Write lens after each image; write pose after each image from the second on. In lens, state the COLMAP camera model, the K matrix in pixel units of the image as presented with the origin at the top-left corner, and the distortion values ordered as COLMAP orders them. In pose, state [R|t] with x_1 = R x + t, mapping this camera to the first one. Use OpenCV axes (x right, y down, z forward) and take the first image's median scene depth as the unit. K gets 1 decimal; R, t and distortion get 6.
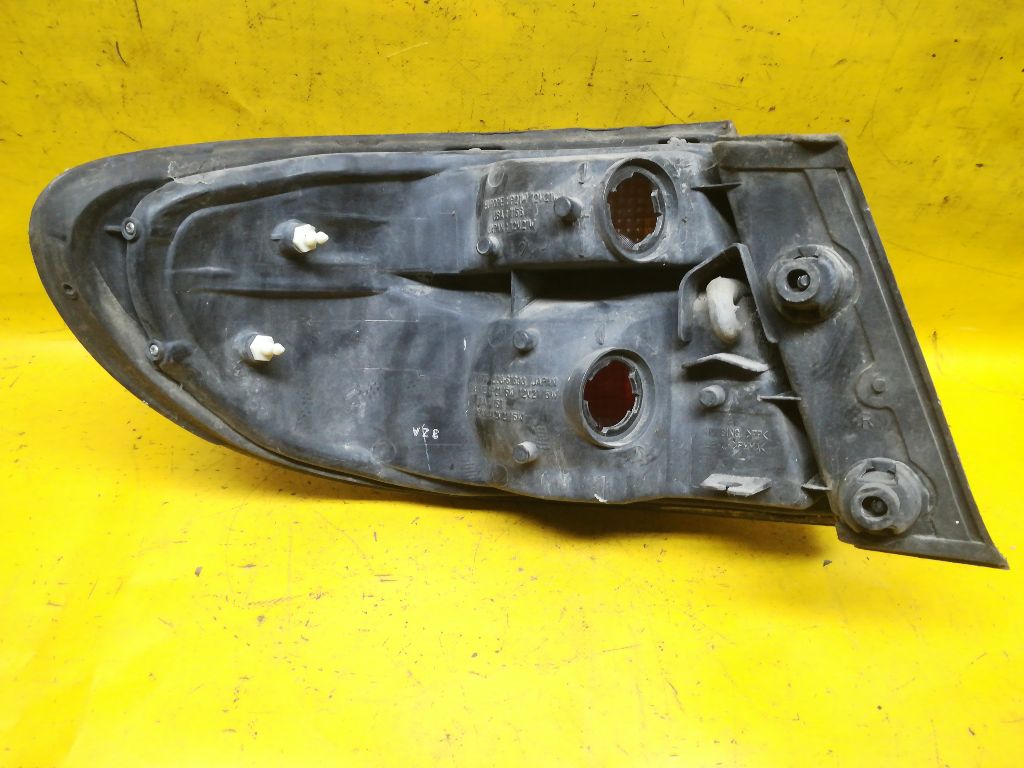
lens RADIAL K [[773.6, 0, 520.9], [0, 773.6, 373.6], [0, 0, 1]] dist [0.035967, -0.048751]
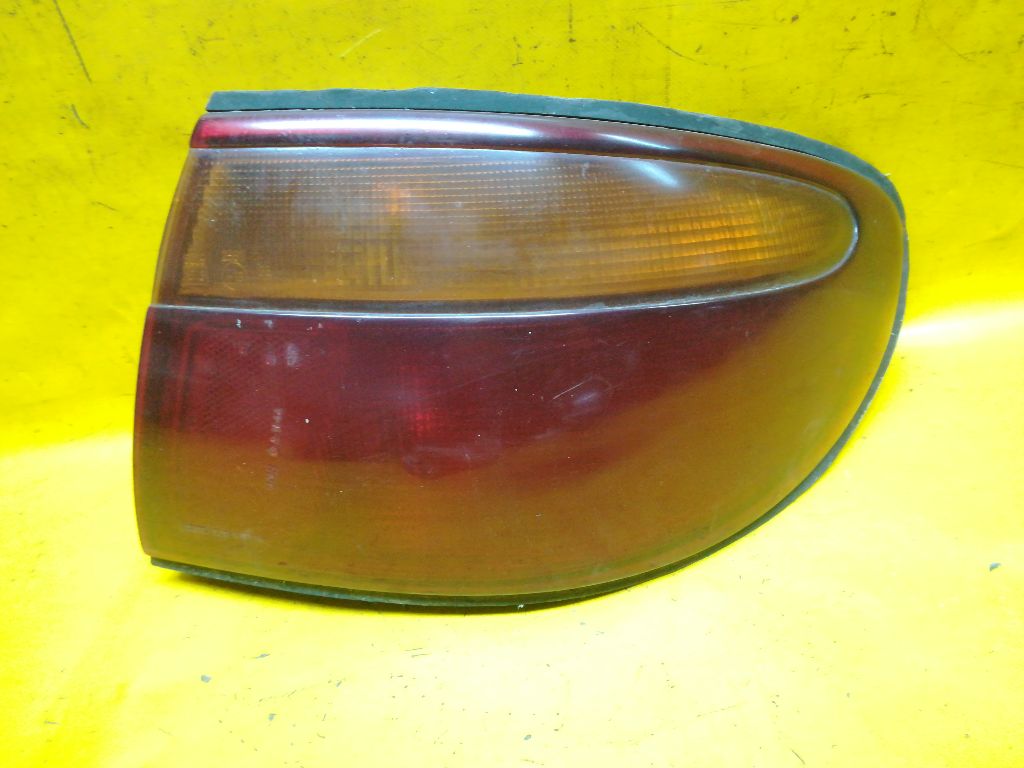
lens RADIAL K [[780.7, 0, 528.1], [0, 780.7, 378.2], [0, 0, 1]] dist [0.042907, -0.063386]
pose [[0.974709, -0.165968, -0.149655, 0.111034], [0.144337, 0.978787, -0.145406, 0.119907], [0.170613, 0.120128, 0.977988, 0.181638]]
